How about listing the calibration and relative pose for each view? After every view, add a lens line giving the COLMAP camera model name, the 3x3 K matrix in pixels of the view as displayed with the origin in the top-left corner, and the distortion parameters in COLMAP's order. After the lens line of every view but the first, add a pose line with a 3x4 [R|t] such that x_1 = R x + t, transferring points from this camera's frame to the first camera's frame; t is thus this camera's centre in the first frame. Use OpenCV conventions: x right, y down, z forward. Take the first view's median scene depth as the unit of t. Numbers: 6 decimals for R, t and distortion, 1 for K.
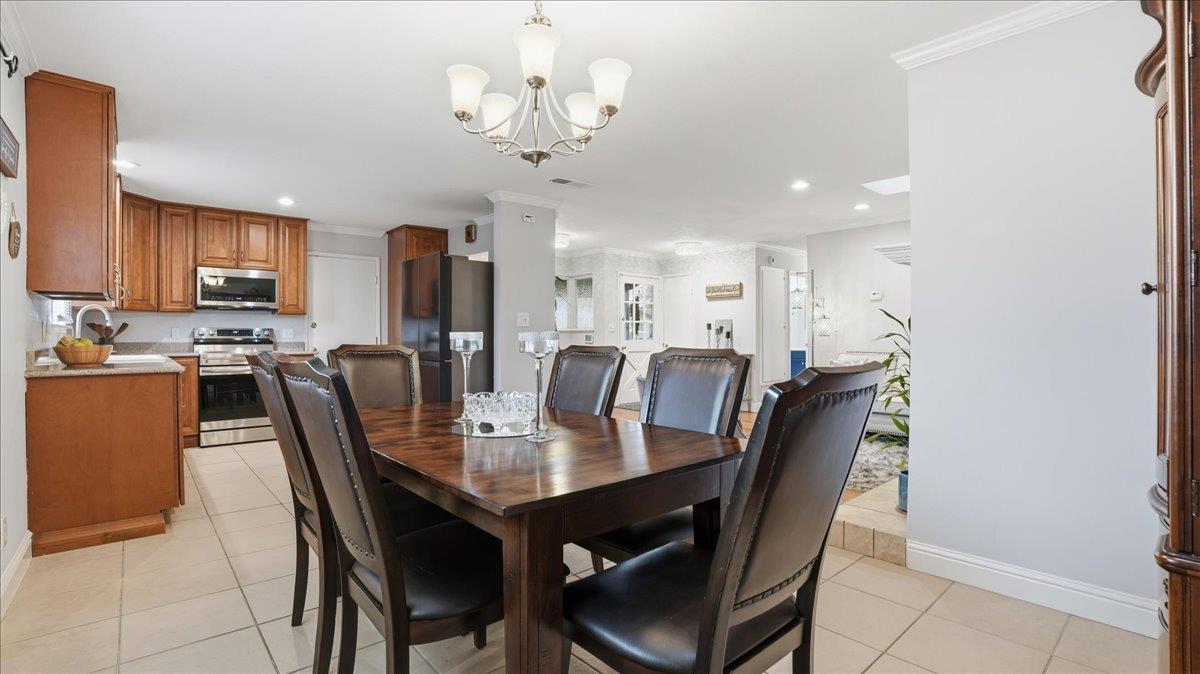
lens RADIAL K [[520.7, 0, 554.1], [0, 520.7, 337.4], [0, 0, 1]] dist [-0.001269, -0.000126]
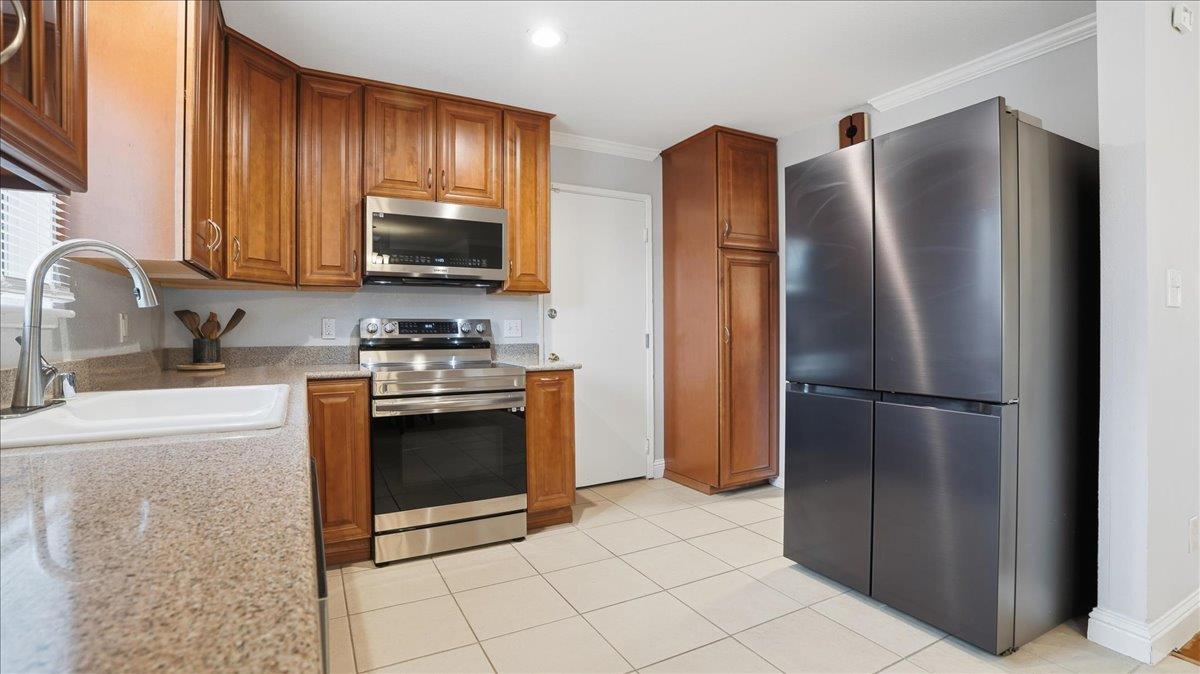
lens RADIAL K [[565.1, 0, 626.0], [0, 565.1, 332.8], [0, 0, 1]] dist [-0.039501, -0.000015]
pose [[0.988195, -0.006579, -0.153063, -0.342484], [0.006116, 0.999975, -0.003498, -0.000460], [0.153082, 0.002520, 0.988210, 0.486096]]
